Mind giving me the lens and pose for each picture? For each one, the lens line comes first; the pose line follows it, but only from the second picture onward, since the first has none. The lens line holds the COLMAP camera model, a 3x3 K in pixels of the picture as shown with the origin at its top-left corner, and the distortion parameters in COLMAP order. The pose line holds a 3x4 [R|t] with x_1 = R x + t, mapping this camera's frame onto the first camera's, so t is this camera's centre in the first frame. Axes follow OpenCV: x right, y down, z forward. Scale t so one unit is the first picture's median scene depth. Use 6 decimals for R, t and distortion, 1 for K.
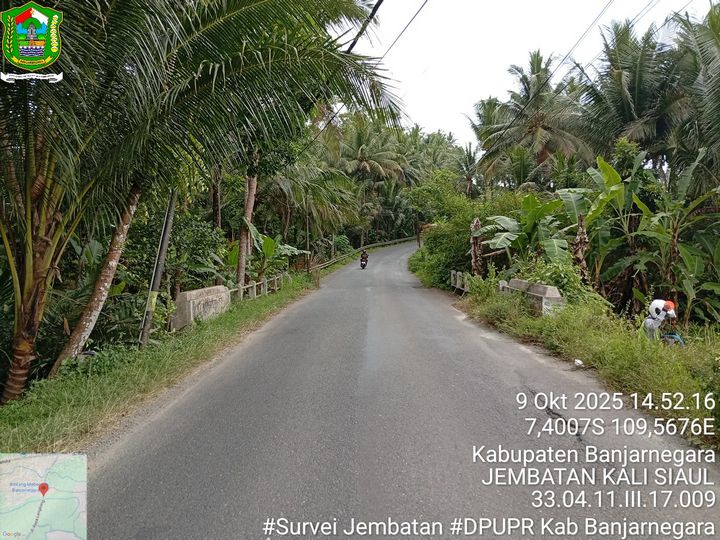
lens RADIAL K [[550.7, 0, 360.2], [0, 550.7, 268.6], [0, 0, 1]] dist [0.004908, -0.014534]
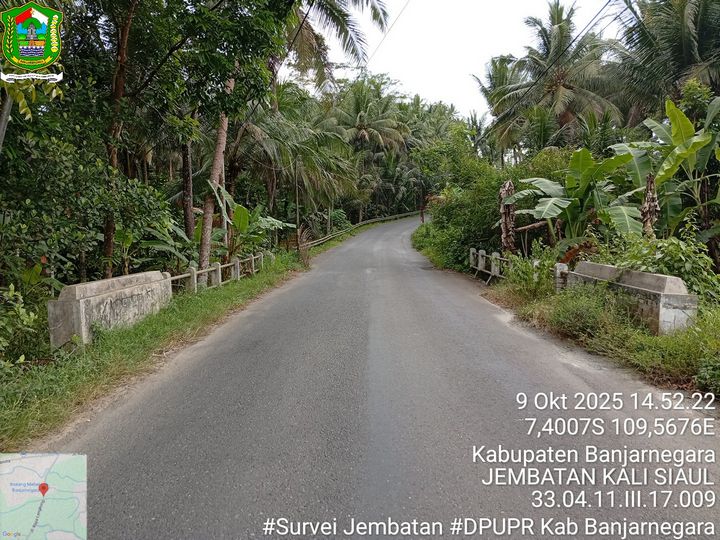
lens RADIAL K [[550.7, 0, 357.3], [0, 550.7, 275.9], [0, 0, 1]] dist [0.004908, -0.014534]
pose [[0.999997, -0.000064, -0.002498, 0.000399], [0.000202, 0.998467, 0.055349, -0.000681], [0.002491, -0.055349, 0.998464, 0.137559]]
